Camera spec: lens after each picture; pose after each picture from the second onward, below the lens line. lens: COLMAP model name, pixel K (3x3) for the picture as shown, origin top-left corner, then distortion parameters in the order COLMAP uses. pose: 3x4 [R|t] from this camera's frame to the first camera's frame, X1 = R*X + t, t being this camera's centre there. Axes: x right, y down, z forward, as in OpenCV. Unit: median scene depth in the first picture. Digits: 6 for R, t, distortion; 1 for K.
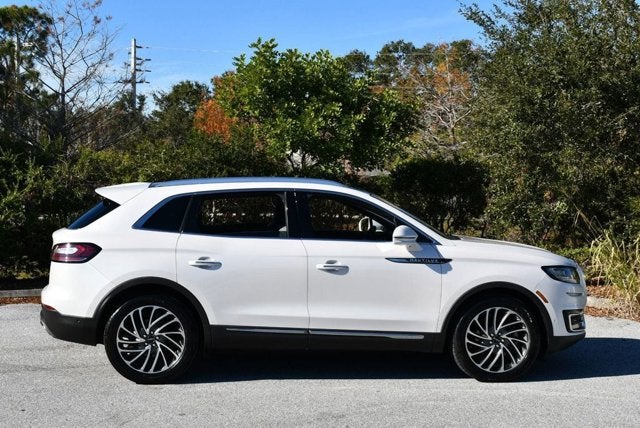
lens RADIAL K [[949.9, 0, 320.0], [0, 949.9, 214.0], [0, 0, 1]] dist [-0.030315, -0.035853]
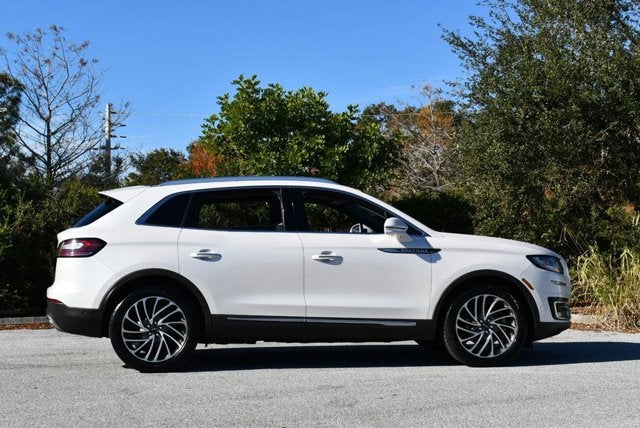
lens RADIAL K [[983.6, 0, 315.9], [0, 983.6, 215.8], [0, 0, 1]] dist [-0.013356, -0.065335]
pose [[0.999758, -0.016089, 0.015006, -0.014883], [0.017072, 0.997549, -0.067850, 0.082095], [-0.013878, 0.068089, 0.997583, -0.085293]]
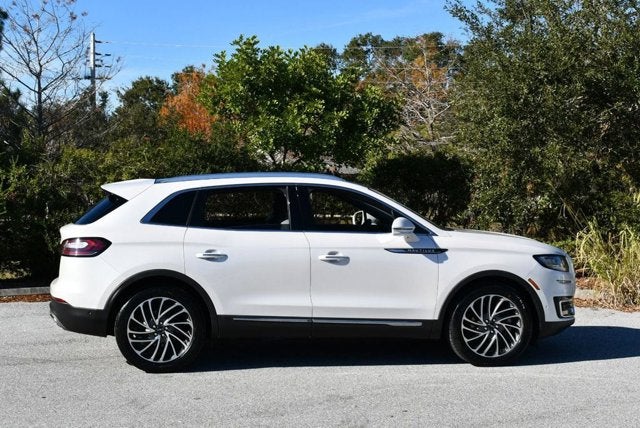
lens RADIAL K [[983.6, 0, 315.9], [0, 983.6, 215.8], [0, 0, 1]] dist [-0.013356, -0.065335]
pose [[0.999533, -0.010792, 0.028596, -0.036533], [0.010729, 0.999940, 0.002358, 0.006784], [-0.028620, -0.002050, 0.999588, -0.077247]]
